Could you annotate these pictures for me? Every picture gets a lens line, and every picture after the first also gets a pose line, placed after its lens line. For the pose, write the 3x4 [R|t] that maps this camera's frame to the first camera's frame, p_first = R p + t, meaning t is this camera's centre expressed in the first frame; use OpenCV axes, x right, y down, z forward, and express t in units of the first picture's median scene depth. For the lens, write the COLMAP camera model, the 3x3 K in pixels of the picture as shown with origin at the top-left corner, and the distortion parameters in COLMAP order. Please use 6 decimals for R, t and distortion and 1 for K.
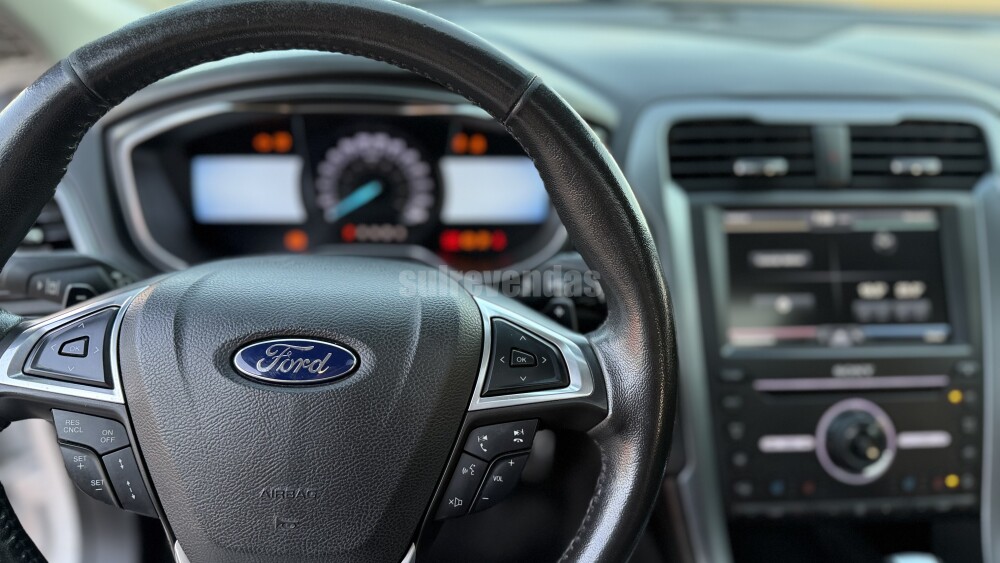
lens RADIAL K [[699.5, 0, 505.2], [0, 699.5, 281.1], [0, 0, 1]] dist [0.138282, -0.259036]
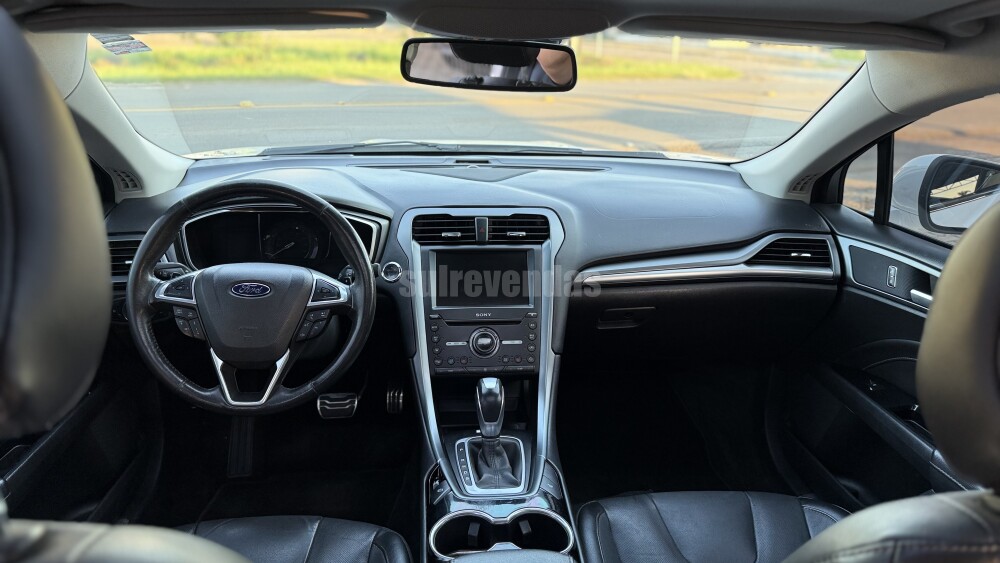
lens RADIAL K [[699.5, 0, 505.2], [0, 699.5, 281.1], [0, 0, 1]] dist [0.138282, -0.259036]
pose [[0.998418, -0.011497, 0.055037, 0.418758], [0.017967, 0.992785, -0.118550, 0.290288], [-0.053277, 0.119351, 0.991422, -1.395185]]
